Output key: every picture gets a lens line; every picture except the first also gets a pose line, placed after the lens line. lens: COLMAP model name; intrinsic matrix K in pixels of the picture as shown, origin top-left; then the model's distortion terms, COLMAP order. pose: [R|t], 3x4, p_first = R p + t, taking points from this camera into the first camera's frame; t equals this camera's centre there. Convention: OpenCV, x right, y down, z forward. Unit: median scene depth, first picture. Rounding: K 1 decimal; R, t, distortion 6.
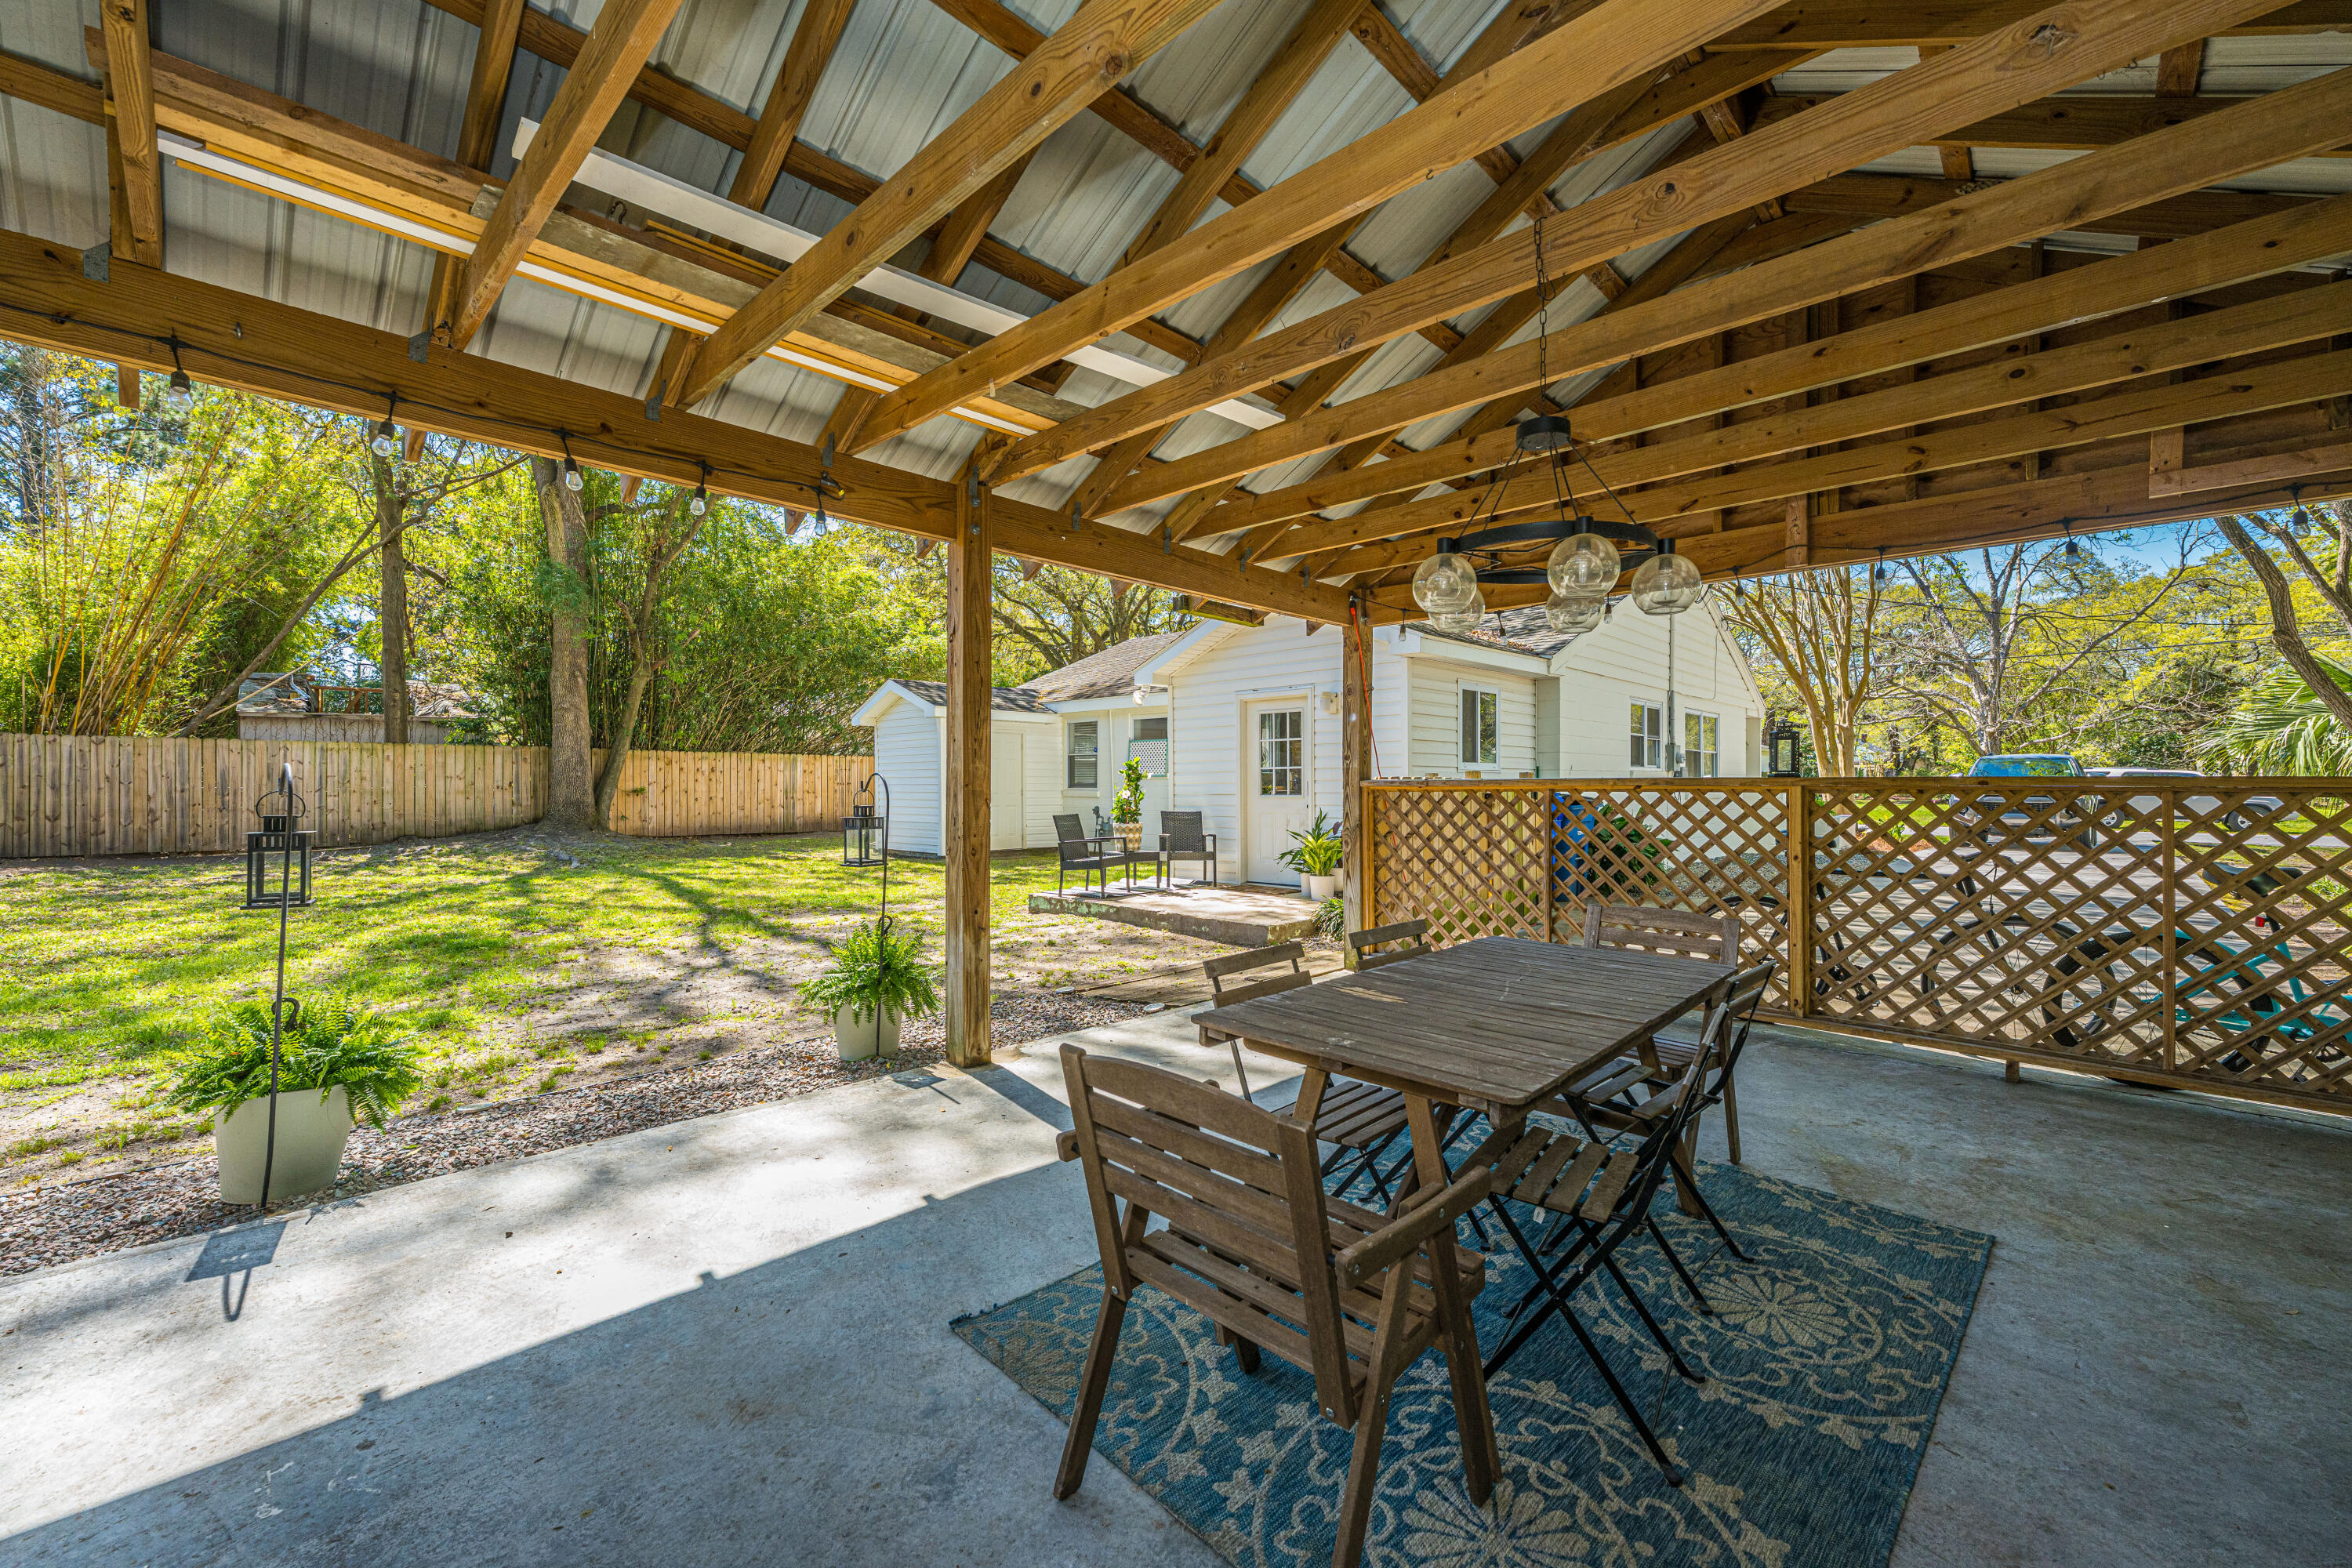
lens RADIAL K [[941.1, 0, 1186.5], [0, 941.1, 792.4], [0, 0, 1]] dist [0.001305, 0.000006]
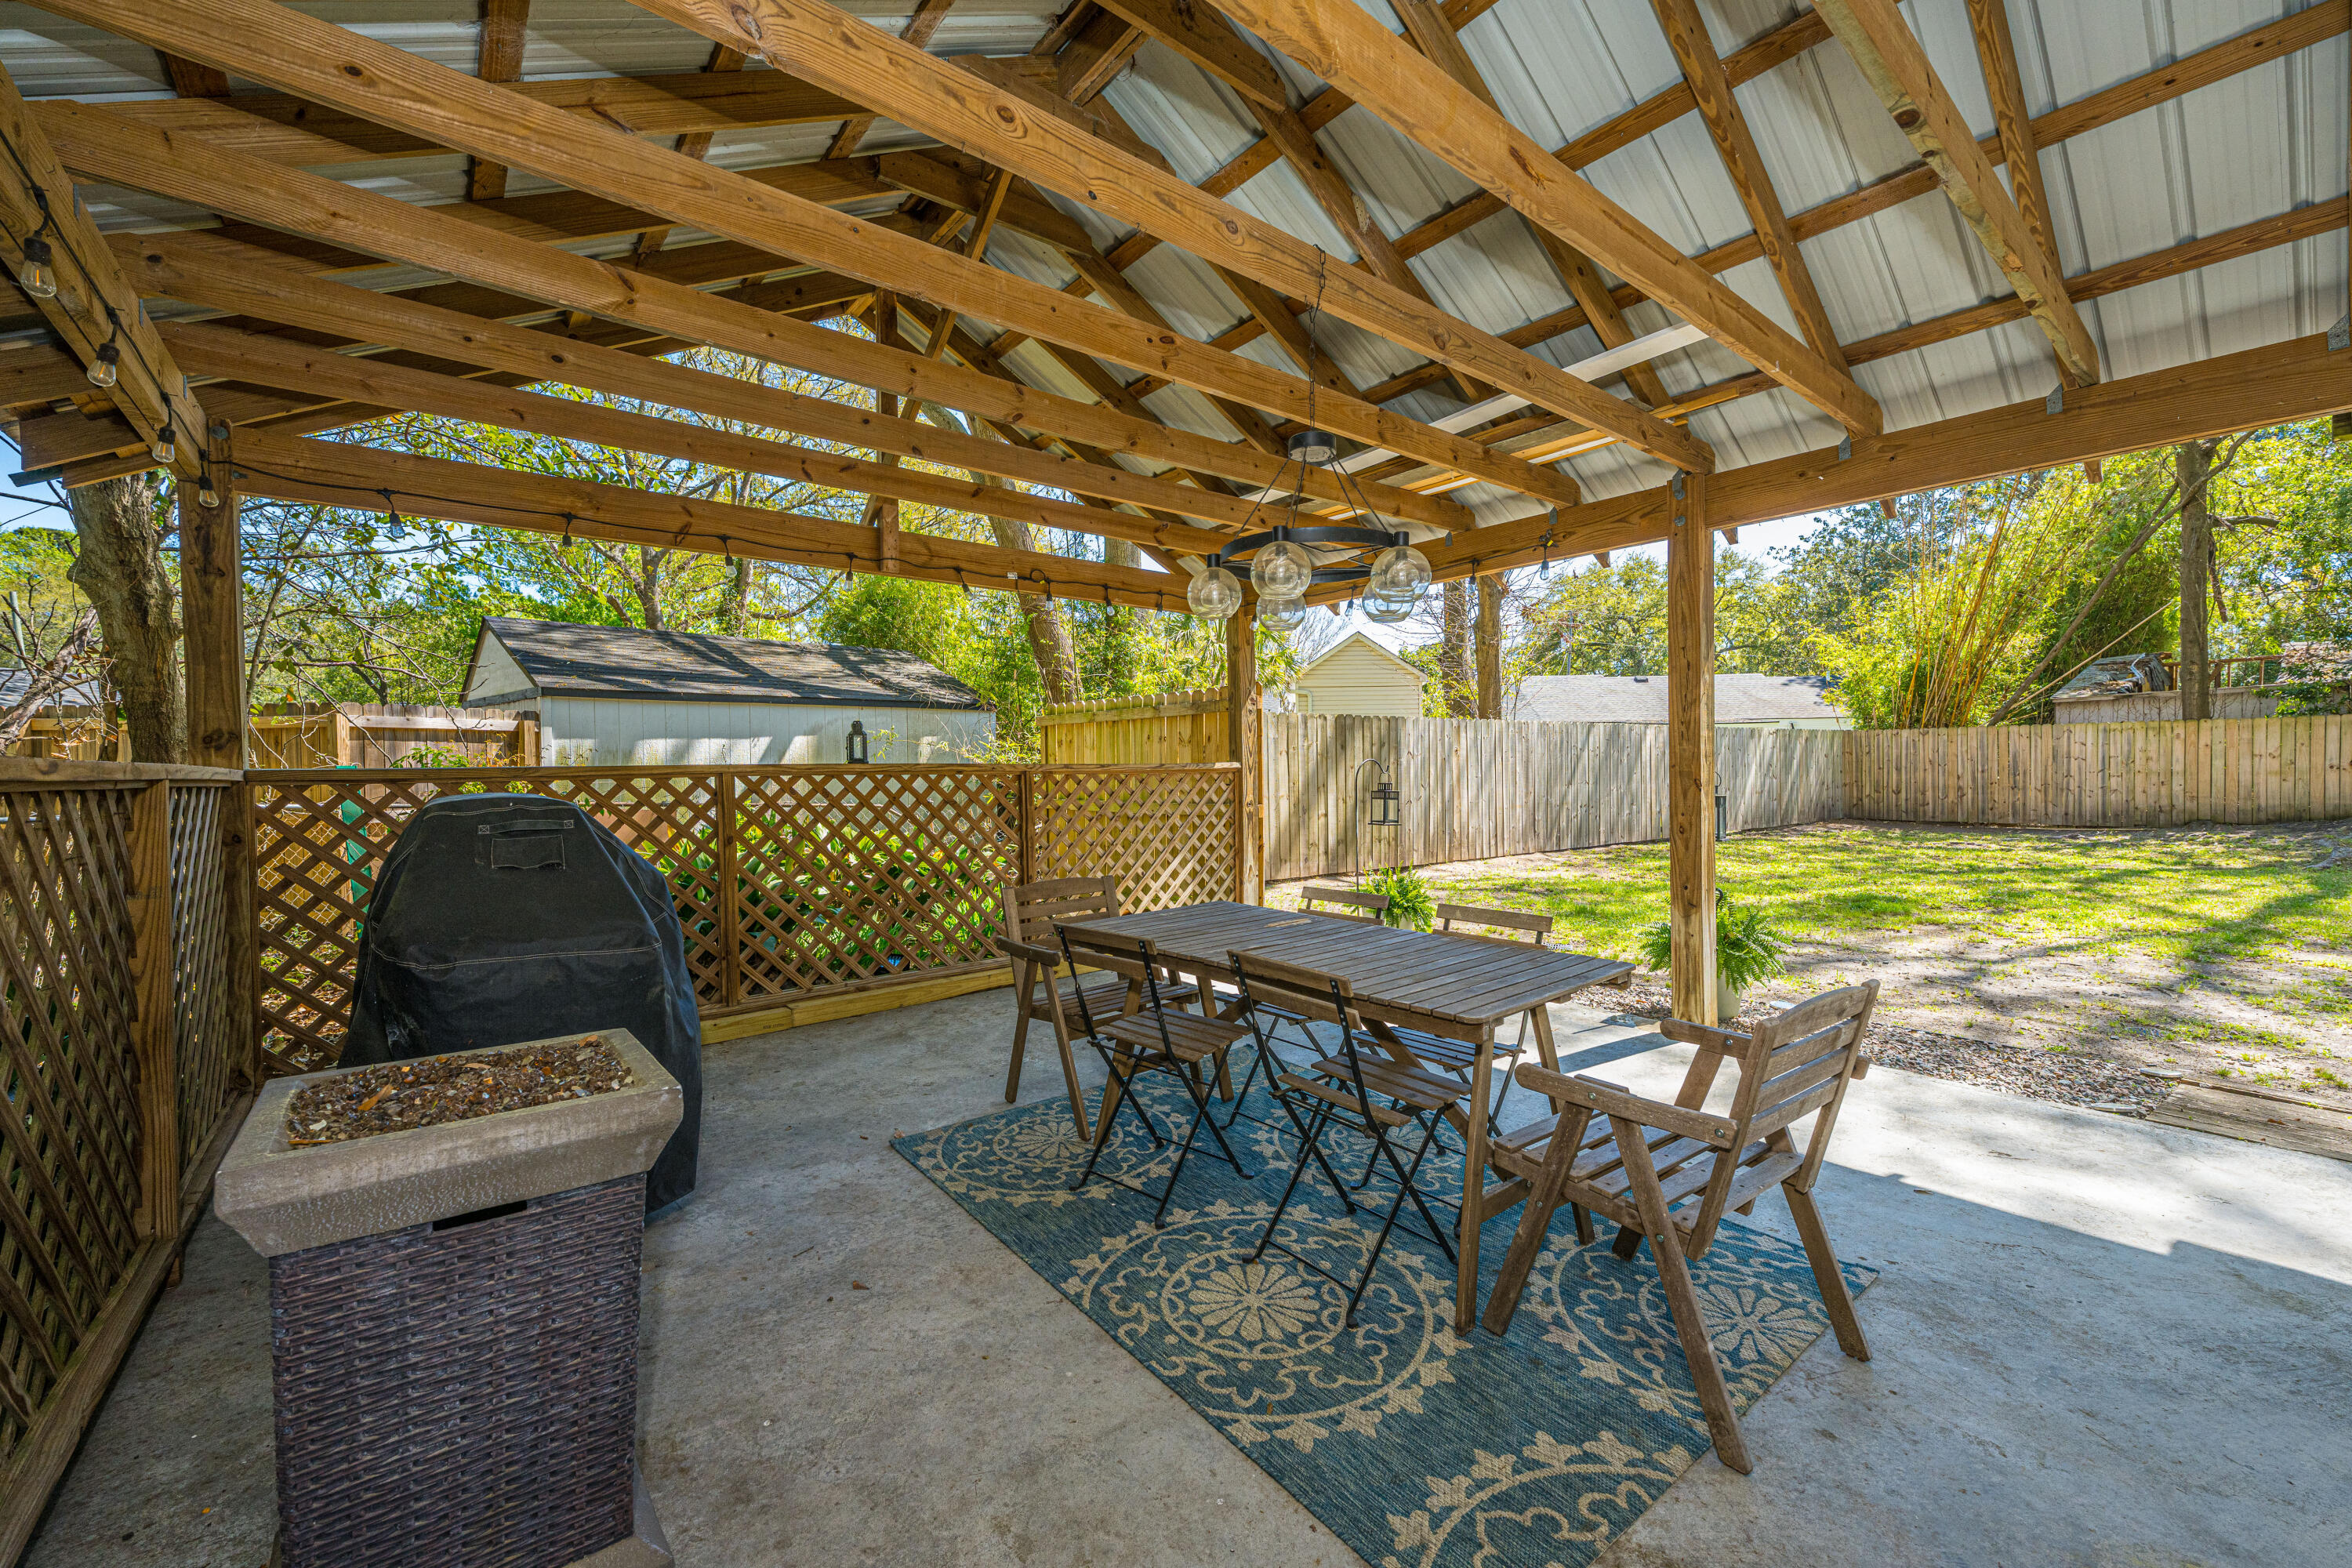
lens RADIAL K [[941.1, 0, 1182.8], [0, 941.1, 775.6], [0, 0, 1]] dist [0.001305, 0.000006]
pose [[-0.128519, 0.003668, -0.991700, 0.252993], [-0.000651, 0.999993, 0.003783, -0.000143], [0.991707, 0.001132, -0.128516, 0.166622]]
